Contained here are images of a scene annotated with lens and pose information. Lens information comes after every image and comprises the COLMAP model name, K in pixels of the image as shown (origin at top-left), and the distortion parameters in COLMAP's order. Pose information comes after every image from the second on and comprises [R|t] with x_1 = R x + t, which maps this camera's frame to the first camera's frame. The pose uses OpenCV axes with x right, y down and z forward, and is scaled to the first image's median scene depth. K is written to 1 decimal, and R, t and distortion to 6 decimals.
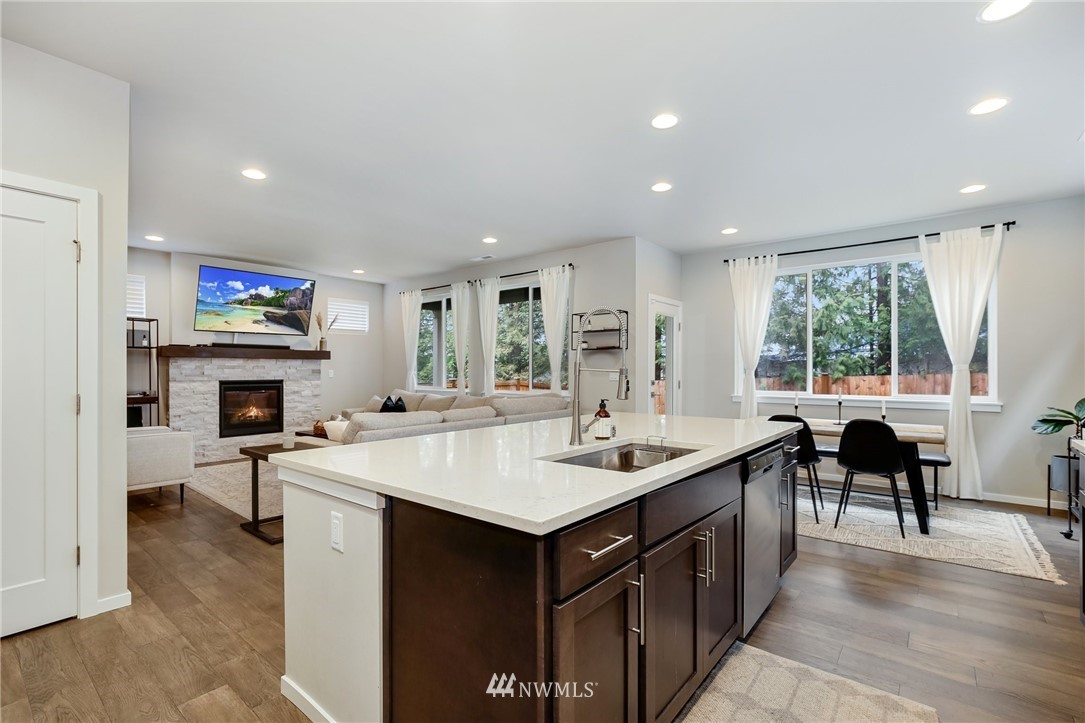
lens RADIAL K [[496.7, 0, 548.7], [0, 496.7, 374.5], [0, 0, 1]] dist [-0.001302, 0.001355]
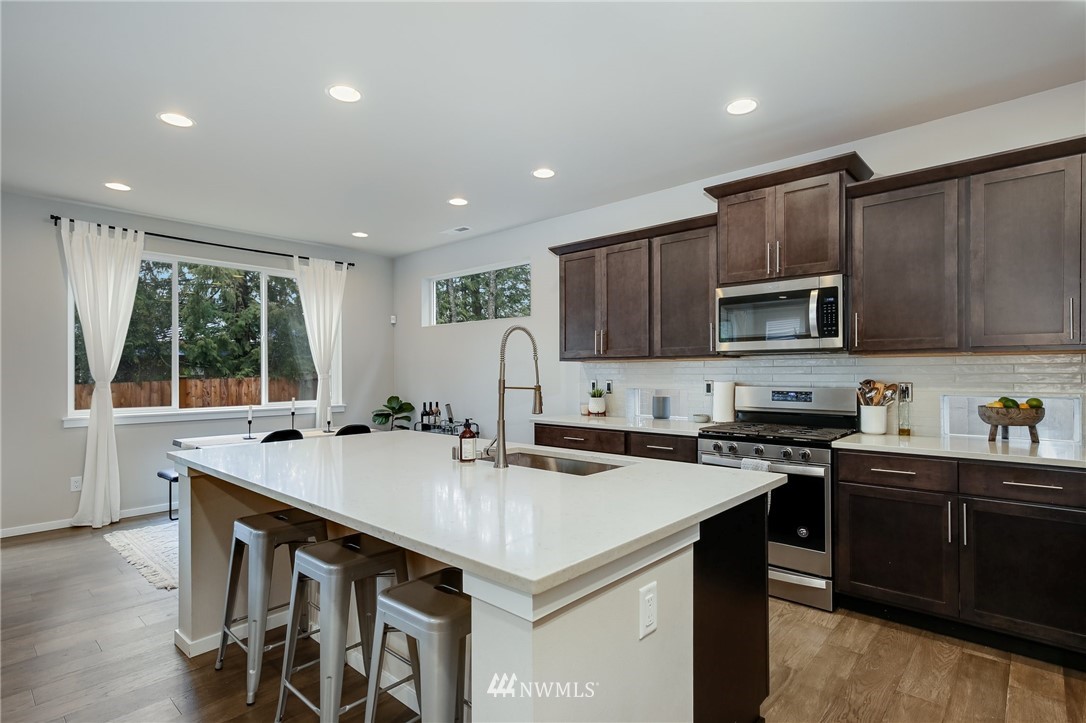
lens RADIAL K [[553.6, 0, 548.2], [0, 553.6, 373.6], [0, 0, 1]] dist [0.003544, 0.000827]
pose [[0.061398, -0.002664, 0.998110, -0.307244], [0.012282, 0.999923, 0.001913, -0.011535], [-0.998038, 0.012142, 0.061426, 0.263253]]
